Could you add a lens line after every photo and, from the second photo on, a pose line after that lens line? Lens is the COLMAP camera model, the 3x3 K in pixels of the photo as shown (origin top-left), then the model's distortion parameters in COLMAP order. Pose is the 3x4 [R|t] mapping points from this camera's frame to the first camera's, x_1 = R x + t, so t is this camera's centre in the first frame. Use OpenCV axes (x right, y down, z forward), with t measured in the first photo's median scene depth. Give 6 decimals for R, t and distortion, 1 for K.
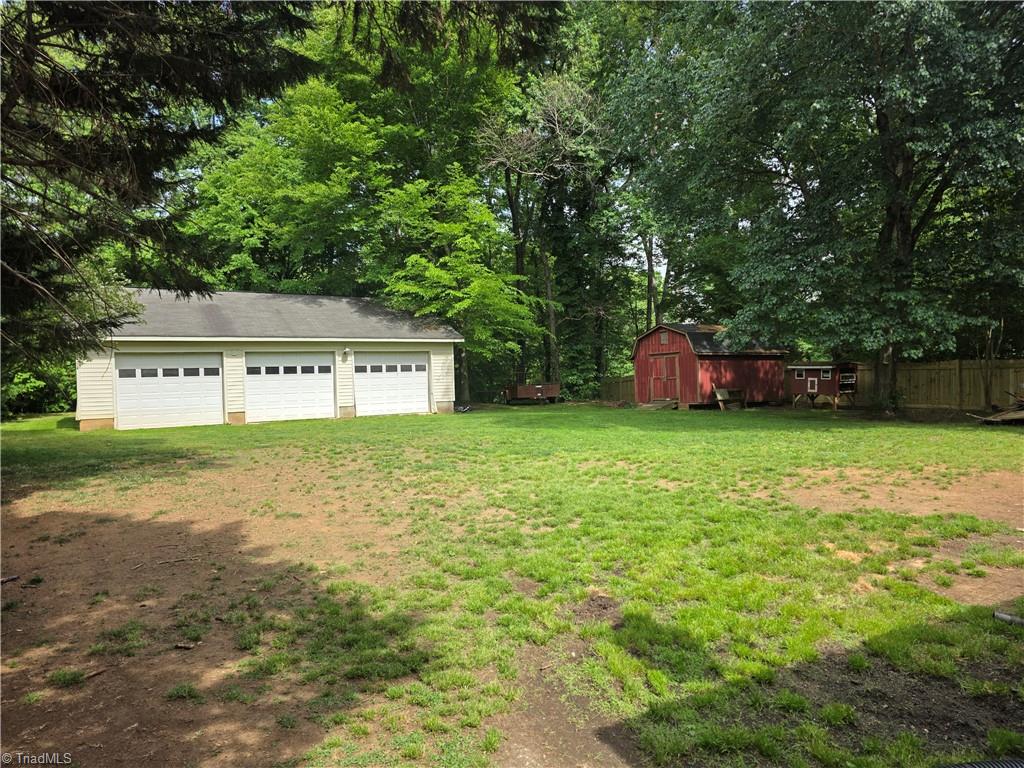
lens RADIAL K [[662.8, 0, 512.0], [0, 662.8, 384.0], [0, 0, 1]] dist [0.085911, -0.080769]
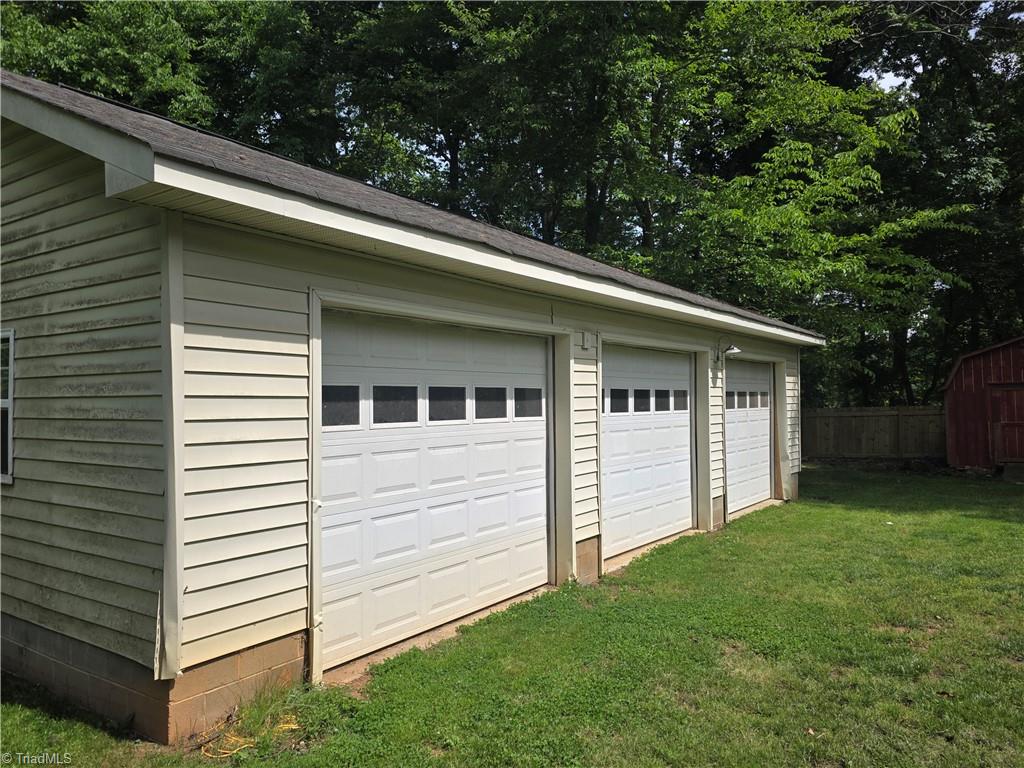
lens RADIAL K [[732.9, 0, 512.0], [0, 732.9, 384.0], [0, 0, 1]] dist [-0.000401, -0.000084]
pose [[0.912102, 0.032298, 0.408689, -0.498795], [-0.014843, 0.998840, -0.045809, -0.009661], [-0.409694, 0.035717, 0.911523, 0.615873]]
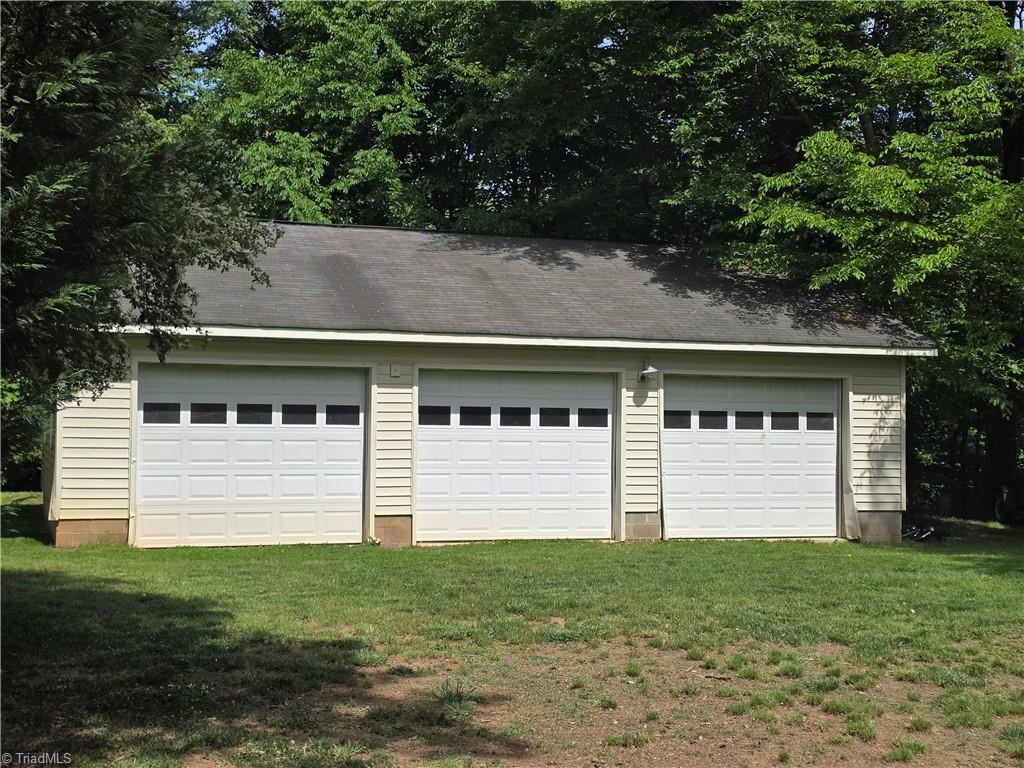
lens RADIAL K [[1458.5, 0, 512.0], [0, 1458.5, 384.0], [0, 0, 1]] dist [0.180997, -0.523298]
pose [[0.973037, 0.028134, -0.228928, -0.118114], [-0.039386, 0.998222, -0.044729, -0.000675], [0.227262, 0.052539, 0.972415, 0.120952]]
